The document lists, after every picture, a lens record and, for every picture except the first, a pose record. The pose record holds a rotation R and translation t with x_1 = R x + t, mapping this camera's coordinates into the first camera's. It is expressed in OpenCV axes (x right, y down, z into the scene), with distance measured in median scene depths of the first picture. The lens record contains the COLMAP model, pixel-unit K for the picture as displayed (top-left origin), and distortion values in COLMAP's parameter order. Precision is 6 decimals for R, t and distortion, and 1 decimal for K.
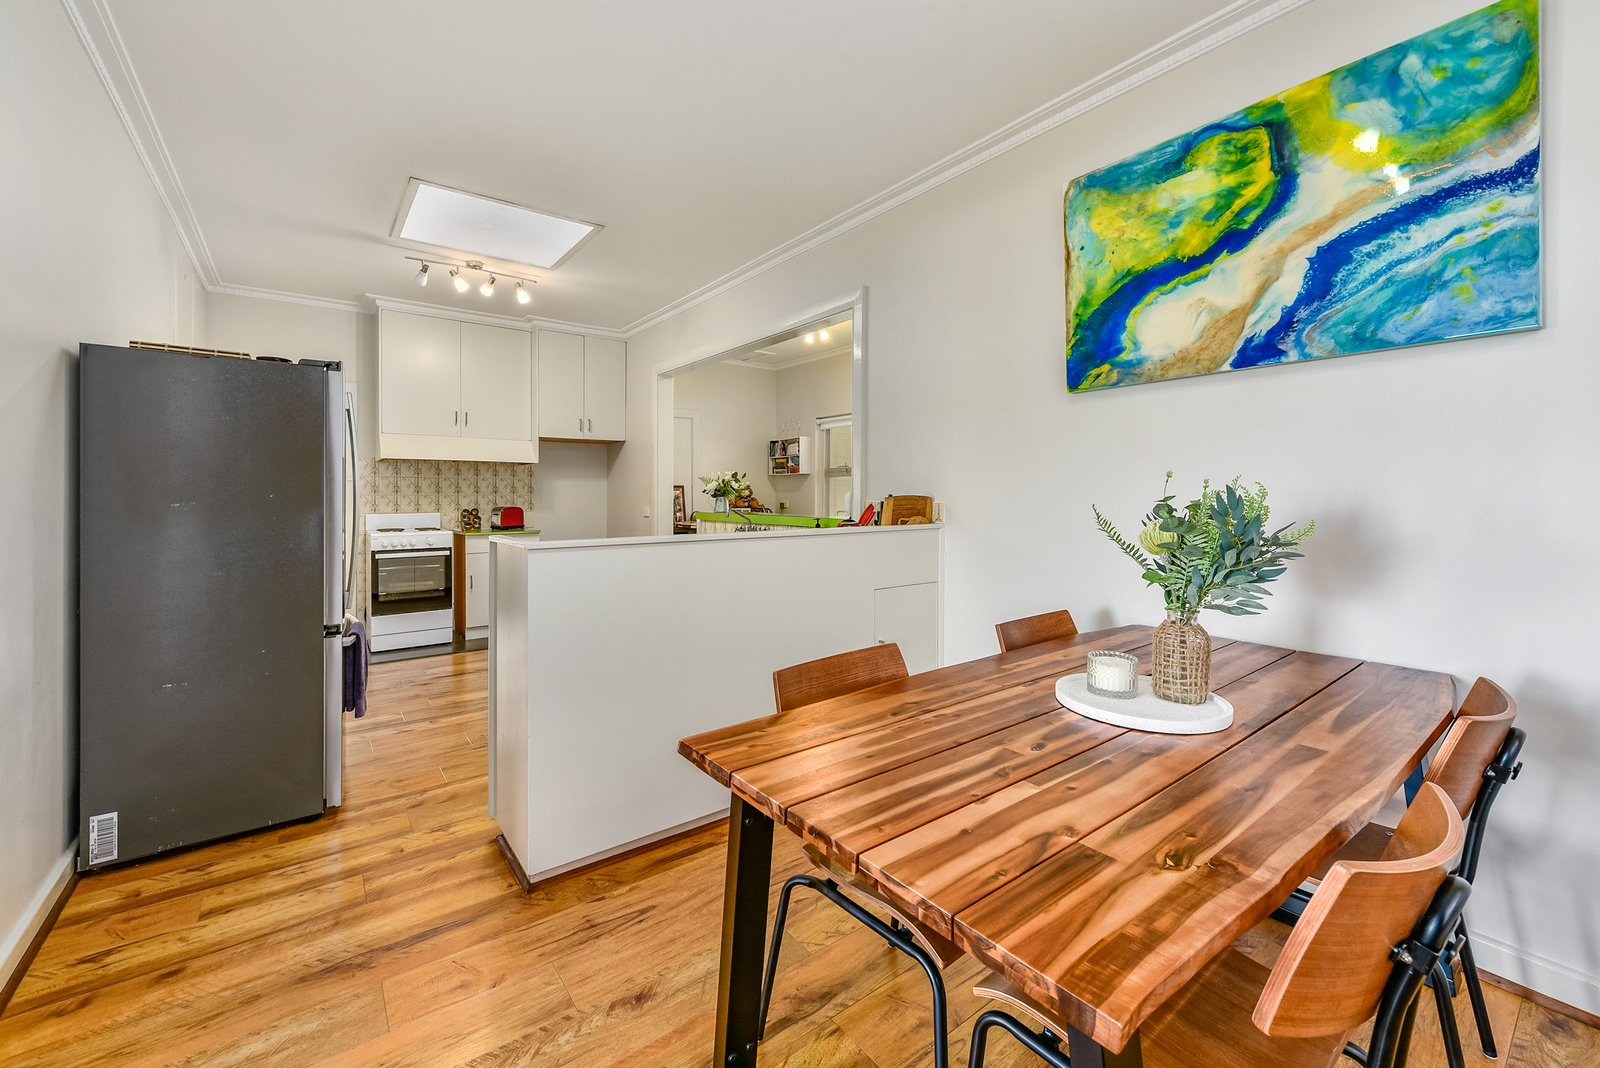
lens RADIAL K [[640.9, 0, 802.0], [0, 640.9, 503.0], [0, 0, 1]] dist [-0.000230, 0.000131]
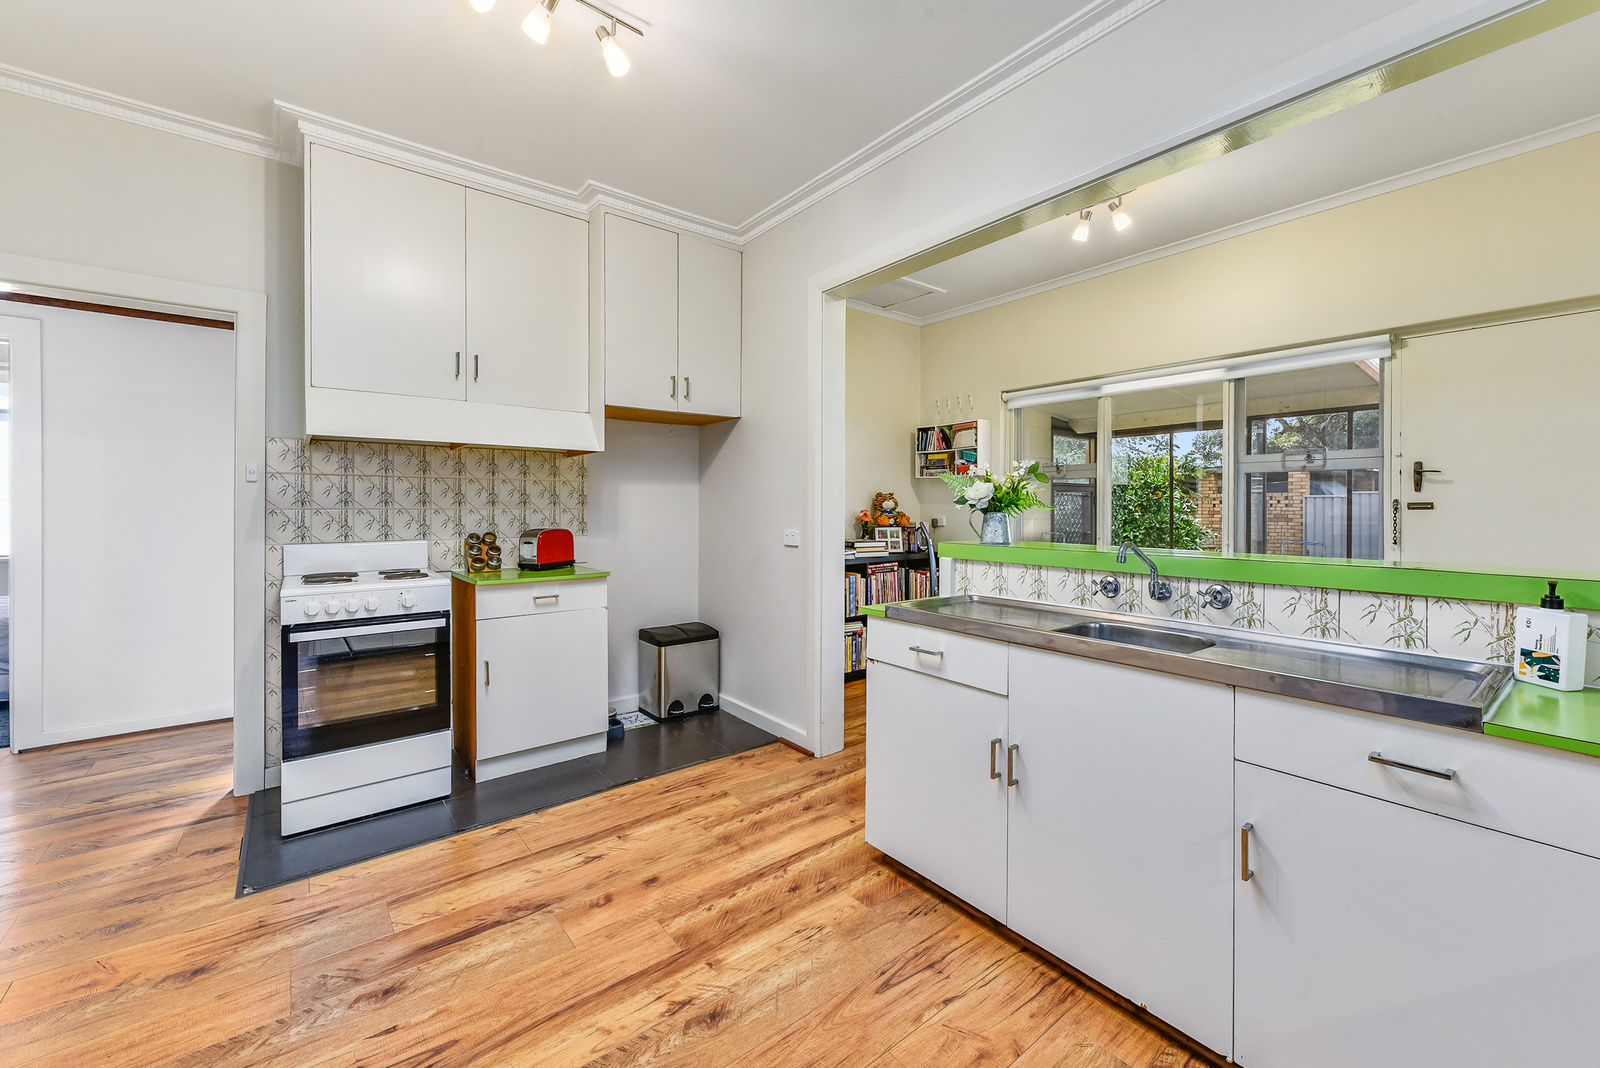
lens RADIAL K [[640.9, 0, 800.8], [0, 640.9, 517.0], [0, 0, 1]] dist [-0.000230, 0.000131]
pose [[0.999947, 0.001781, 0.010115, -0.247009], [-0.001837, 0.999983, 0.005505, -0.008267], [-0.010105, -0.005523, 0.999934, 0.441949]]
